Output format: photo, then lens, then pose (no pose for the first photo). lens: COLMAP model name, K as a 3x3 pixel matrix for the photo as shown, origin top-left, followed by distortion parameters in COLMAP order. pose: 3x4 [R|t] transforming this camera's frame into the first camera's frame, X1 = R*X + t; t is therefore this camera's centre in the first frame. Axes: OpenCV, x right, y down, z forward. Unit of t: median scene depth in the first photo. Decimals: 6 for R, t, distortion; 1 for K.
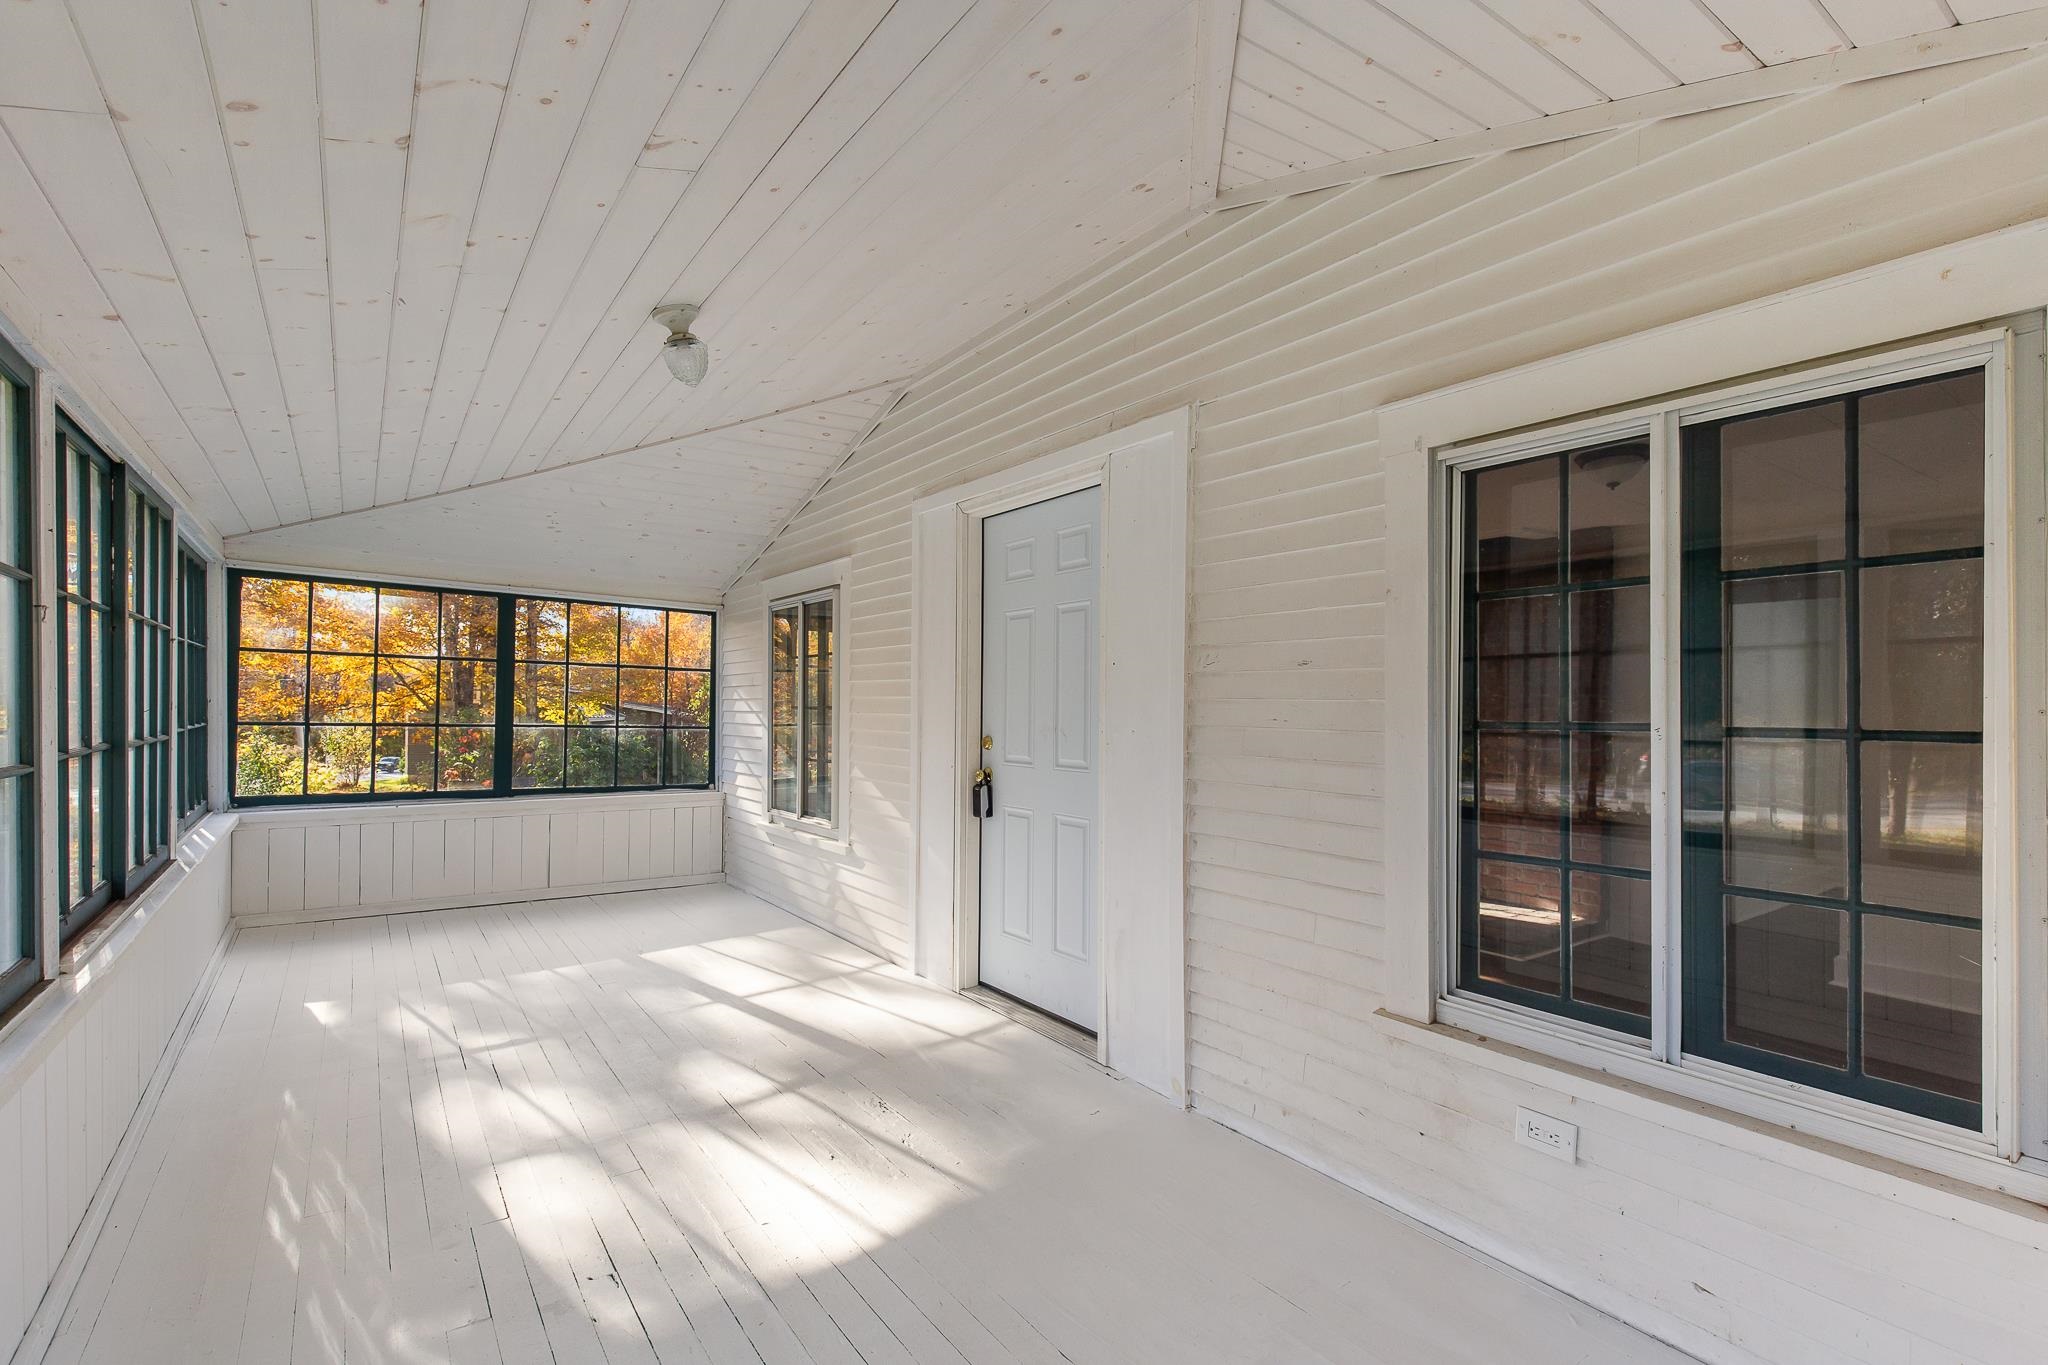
lens RADIAL K [[954.6, 0, 1026.5], [0, 954.6, 709.7], [0, 0, 1]] dist [0.006292, -0.000882]
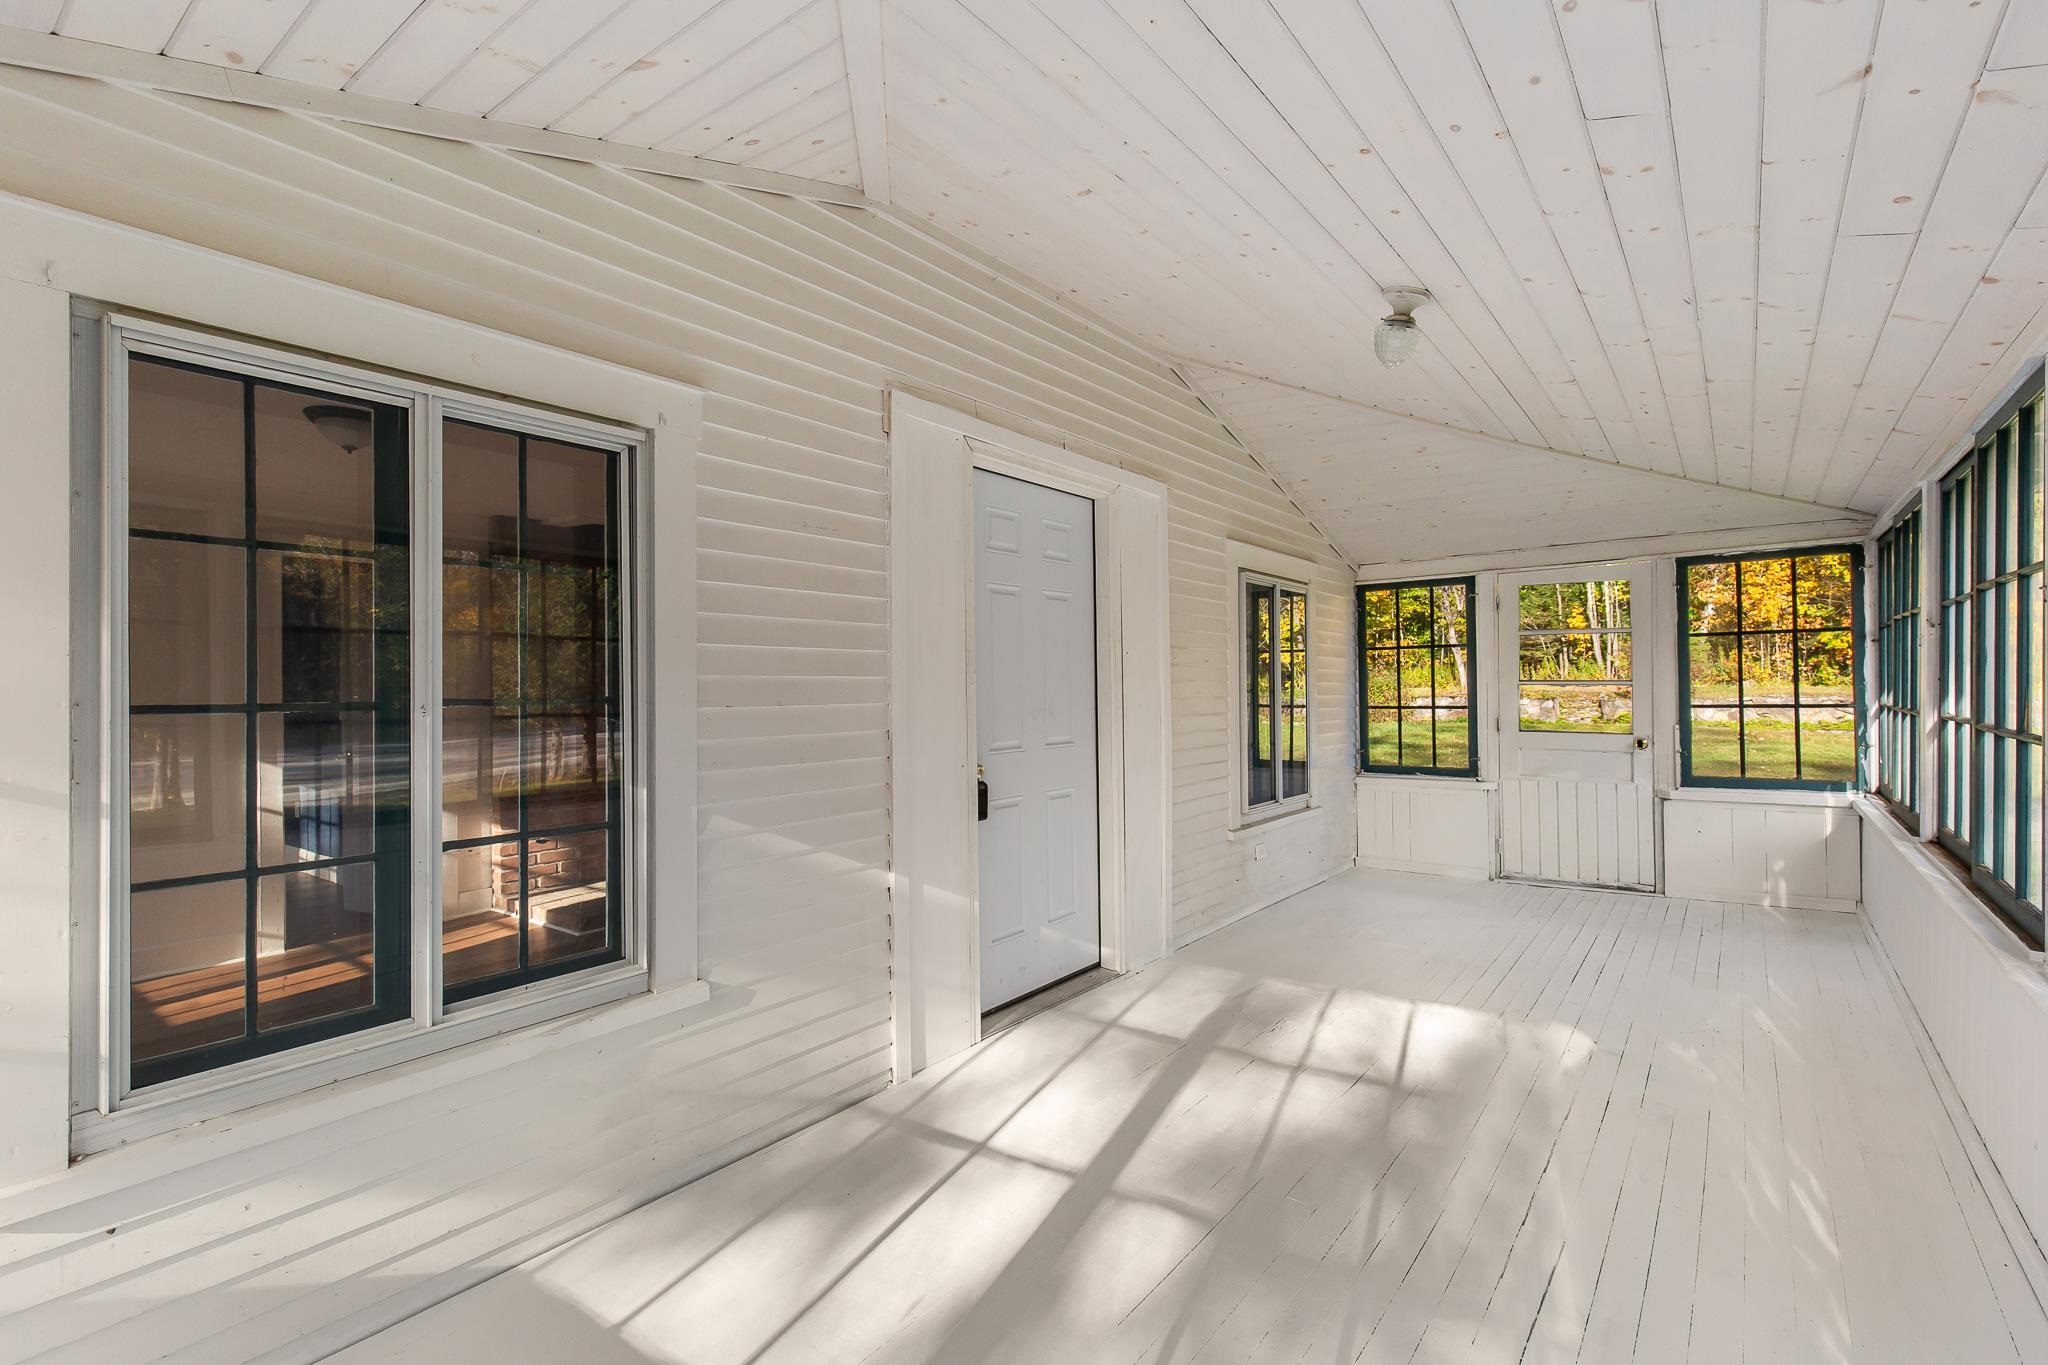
lens RADIAL K [[954.6, 0, 1027.9], [0, 954.6, 676.5], [0, 0, 1]] dist [0.006292, -0.000882]
pose [[-0.310466, -0.000674, 0.950584, -0.909068], [0.004358, 0.999988, 0.002132, -0.017293], [-0.950574, 0.004805, -0.310459, 1.283937]]
